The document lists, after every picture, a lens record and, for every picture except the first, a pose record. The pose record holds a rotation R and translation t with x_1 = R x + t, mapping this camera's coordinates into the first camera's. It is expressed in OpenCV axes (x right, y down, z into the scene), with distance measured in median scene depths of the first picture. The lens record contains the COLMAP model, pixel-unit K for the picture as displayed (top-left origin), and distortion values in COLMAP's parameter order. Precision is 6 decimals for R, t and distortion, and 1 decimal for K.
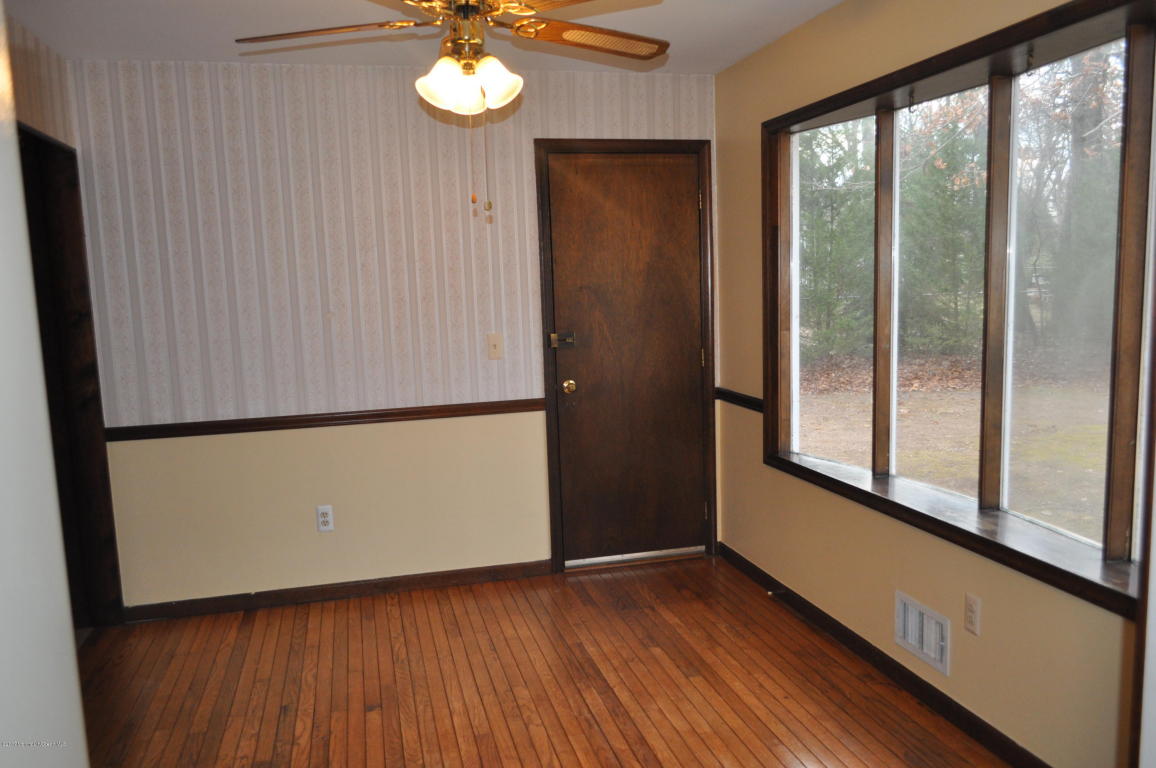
lens RADIAL K [[900.2, 0, 579.0], [0, 900.2, 385.2], [0, 0, 1]] dist [-0.012295, 0.002820]
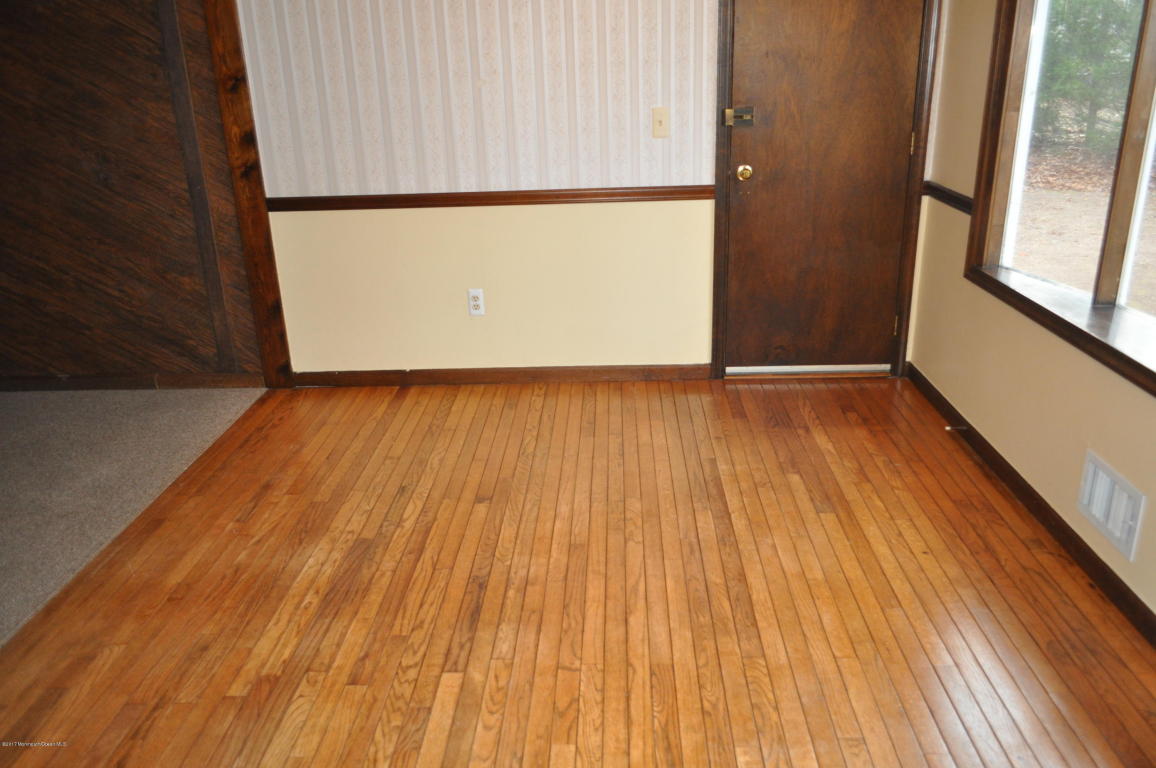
lens RADIAL K [[900.2, 0, 581.2], [0, 900.2, 388.5], [0, 0, 1]] dist [-0.012295, 0.002820]
pose [[0.960298, 0.100870, -0.260103, 0.093101], [-0.034913, 0.968468, 0.246680, -0.005805], [0.276784, -0.227806, 0.933539, 0.104307]]
